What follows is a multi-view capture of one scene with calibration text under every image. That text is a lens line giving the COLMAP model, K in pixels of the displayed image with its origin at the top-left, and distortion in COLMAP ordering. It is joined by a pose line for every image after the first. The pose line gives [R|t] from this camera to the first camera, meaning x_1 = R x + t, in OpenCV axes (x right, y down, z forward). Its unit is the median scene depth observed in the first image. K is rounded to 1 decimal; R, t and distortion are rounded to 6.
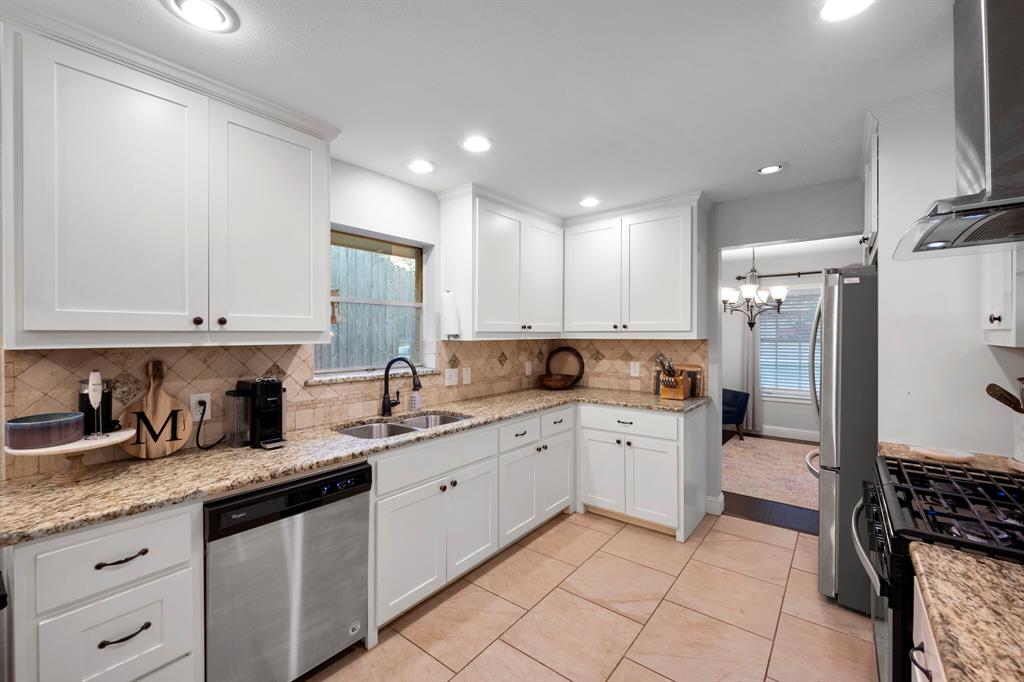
lens RADIAL K [[417.3, 0, 513.1], [0, 417.3, 336.9], [0, 0, 1]] dist [-0.000388, 0.000027]
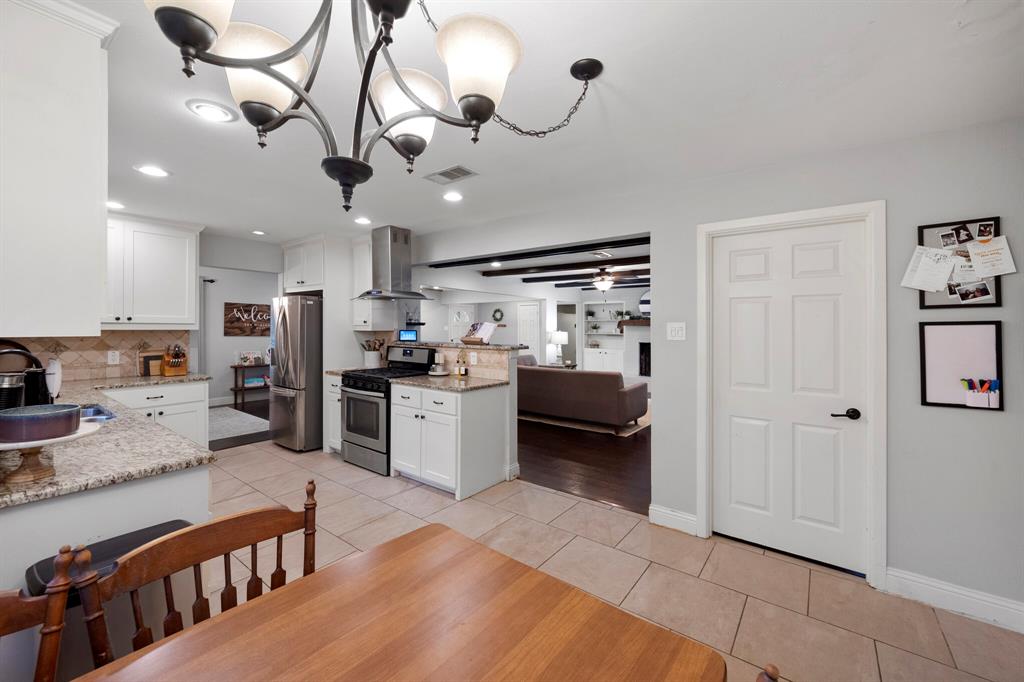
lens RADIAL K [[407.5, 0, 511.0], [0, 407.5, 327.2], [0, 0, 1]] dist [-0.000629, -0.000372]
pose [[-0.016758, 0.006478, 0.999839, -1.098272], [0.001878, 0.999977, -0.006447, 0.009457], [-0.999858, 0.001770, -0.016769, -0.028544]]
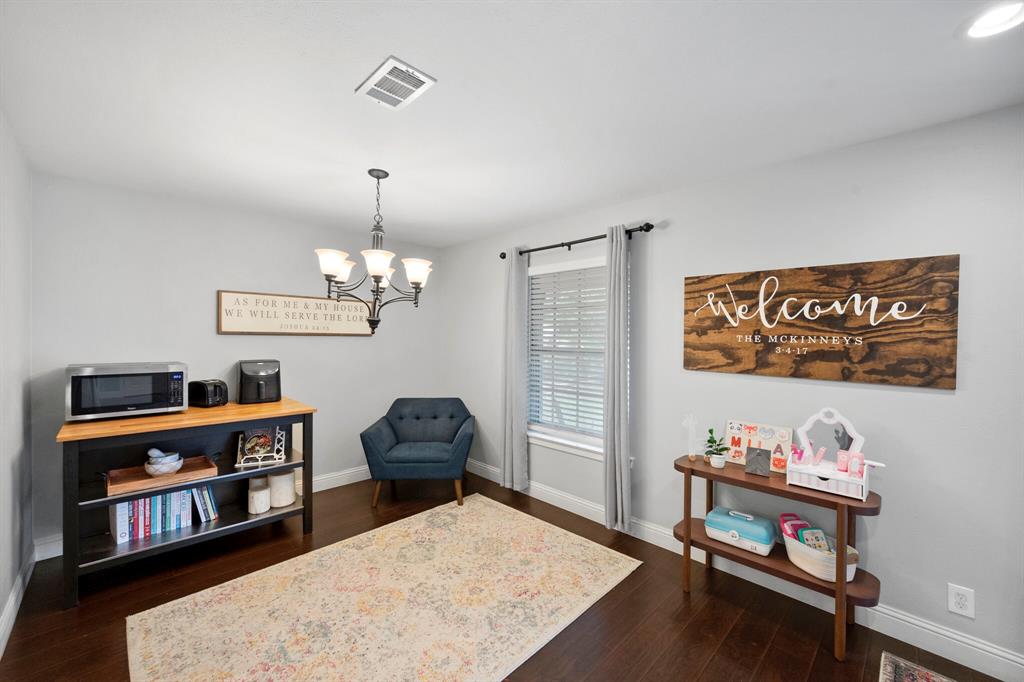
lens RADIAL K [[414.8, 0, 512.0], [0, 414.8, 341.0], [0, 0, 1]] dist [0.000053, -0.000041]
pose [[0.995128, 0.019497, -0.096640, 1.398105], [-0.019591, 0.999808, -0.000023, -0.013861], [0.096621, 0.001916, 0.995319, 0.807211]]
